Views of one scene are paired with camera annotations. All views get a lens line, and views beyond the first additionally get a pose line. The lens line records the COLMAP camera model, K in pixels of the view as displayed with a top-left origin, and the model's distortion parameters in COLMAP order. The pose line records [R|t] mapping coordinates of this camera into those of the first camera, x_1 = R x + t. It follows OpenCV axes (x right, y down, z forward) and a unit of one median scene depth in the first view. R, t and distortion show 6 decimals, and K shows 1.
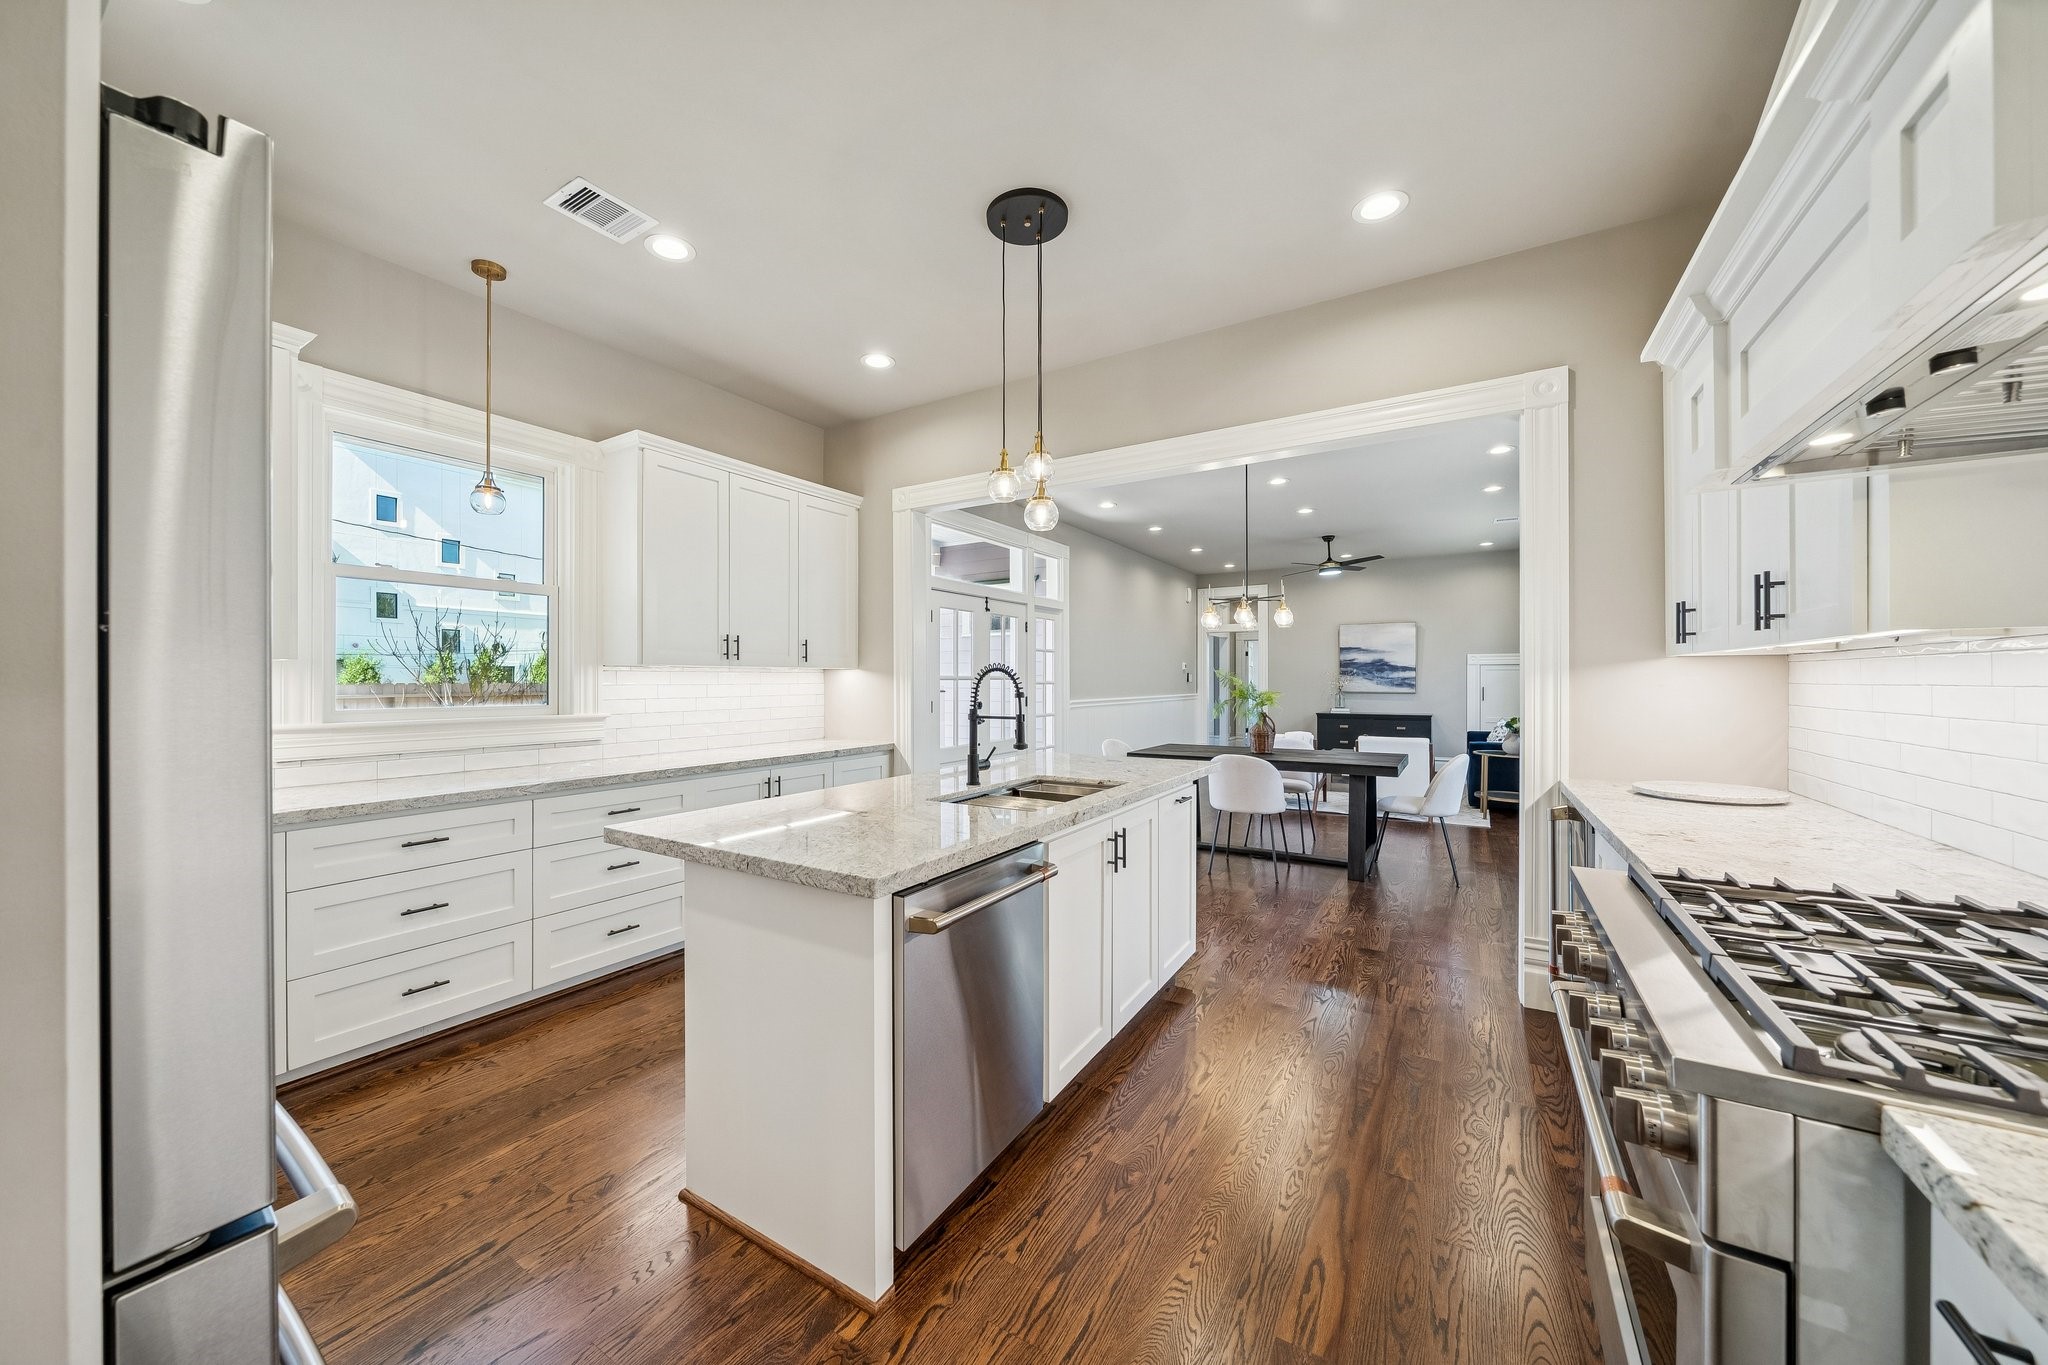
lens RADIAL K [[723.7, 0, 1024.0], [0, 723.7, 682.5], [0, 0, 1]] dist [0.000377, -0.000024]
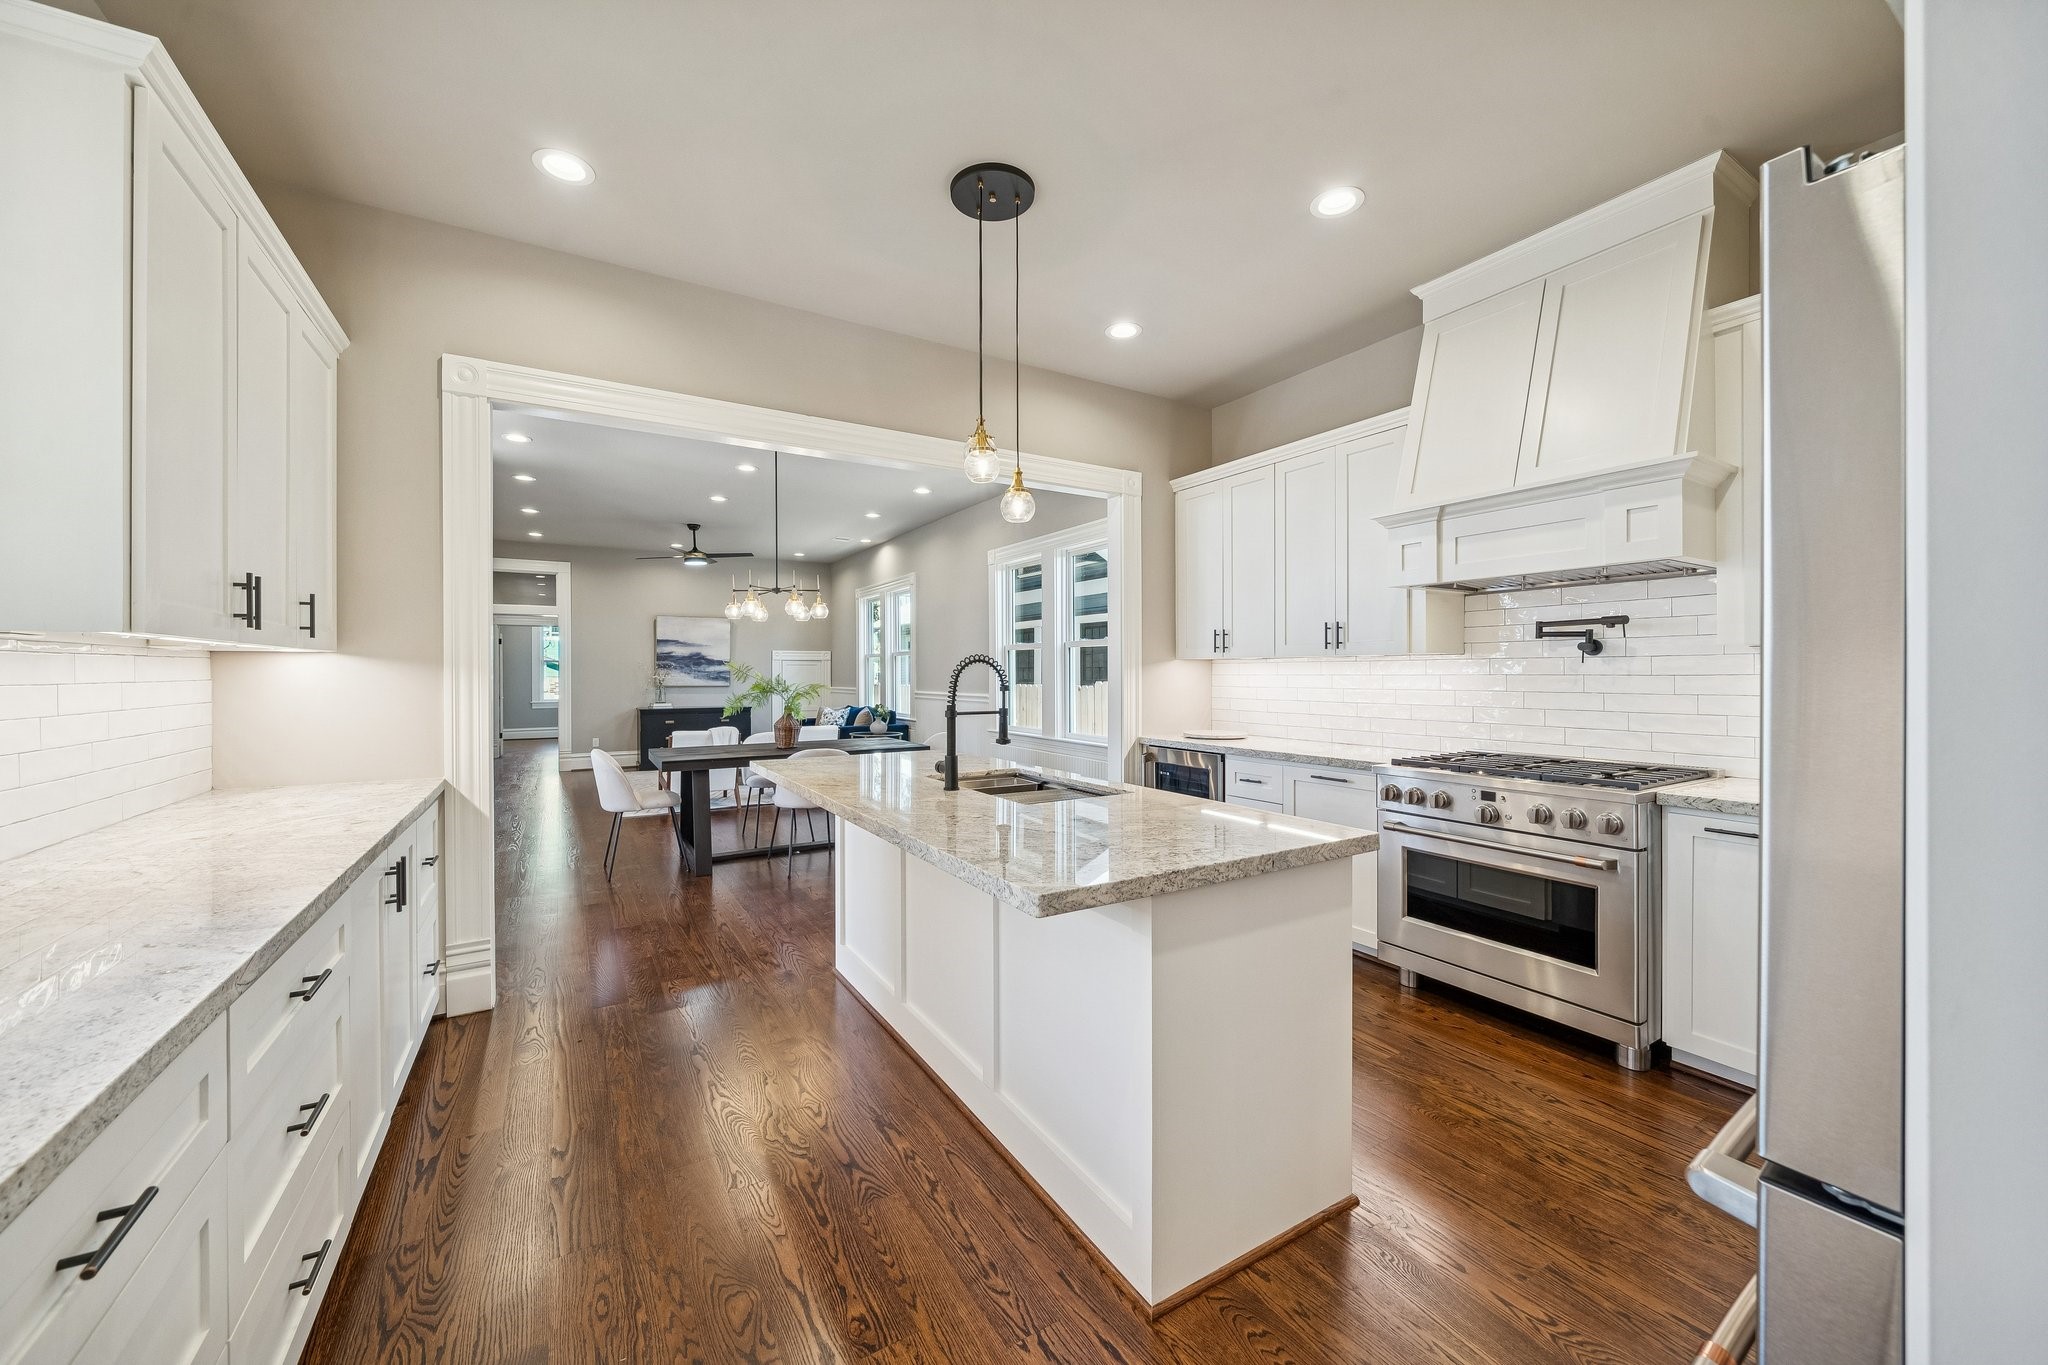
lens RADIAL K [[754.7, 0, 1007.3], [0, 754.7, 677.6], [0, 0, 1]] dist [0.002347, 0.000091]
pose [[0.468550, -0.004694, 0.883425, -0.667232], [0.003635, 0.999988, 0.003385, -0.000278], [-0.883430, 0.001625, 0.468561, 0.390527]]
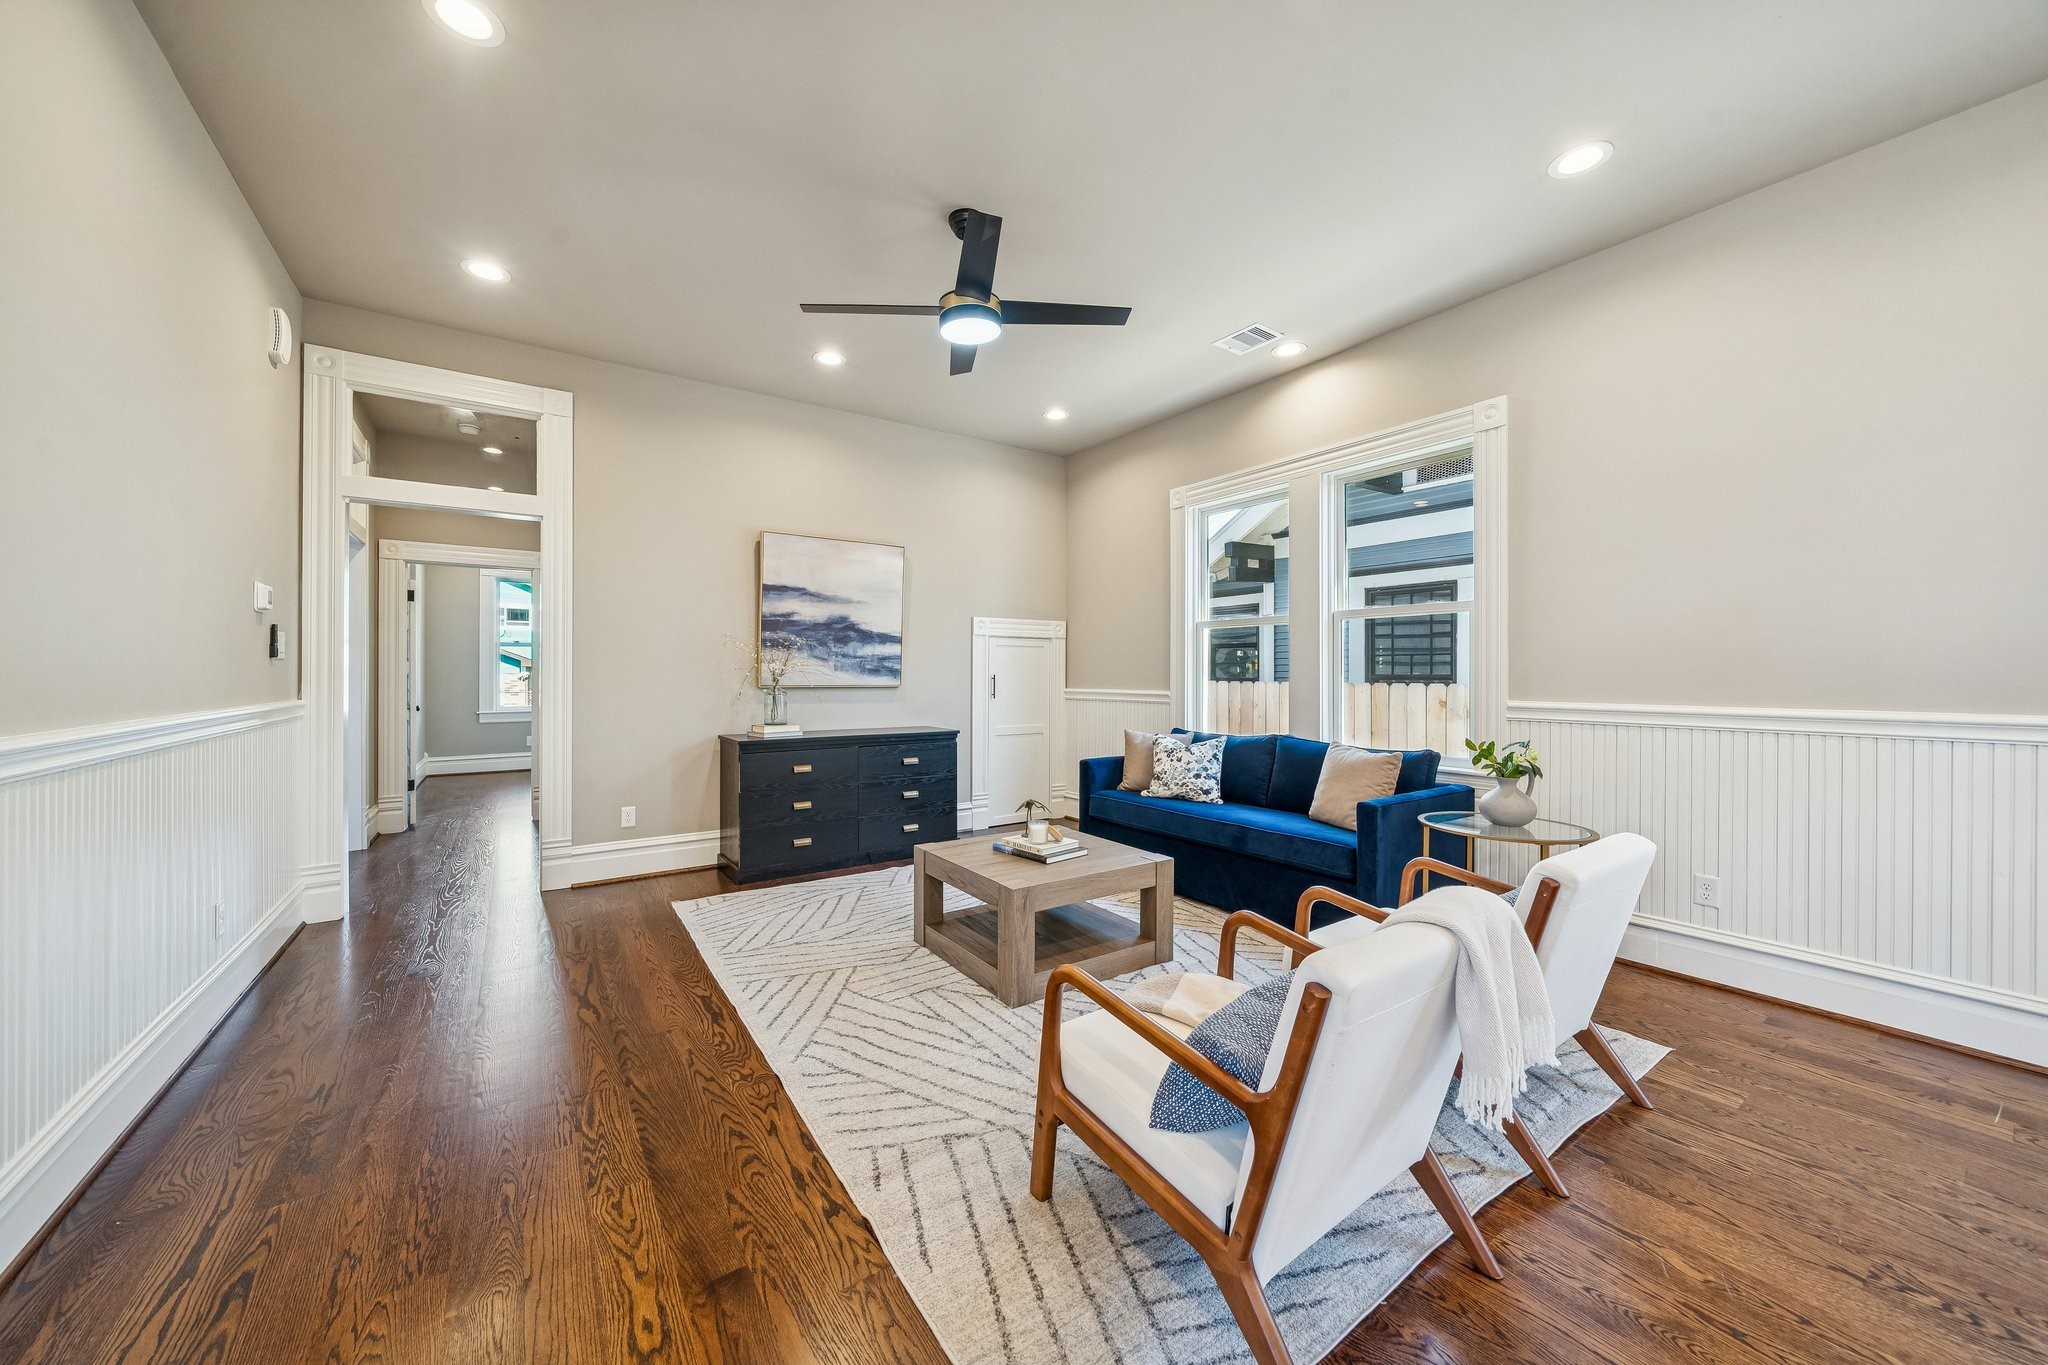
lens RADIAL K [[730.7, 0, 1008.2], [0, 730.7, 673.0], [0, 0, 1]] dist [0.000594, 0.000012]
pose [[0.422909, -0.004352, 0.906162, 0.311794], [-0.004087, 0.999969, 0.006710, 0.003112], [-0.906163, -0.006542, 0.422878, 2.047597]]
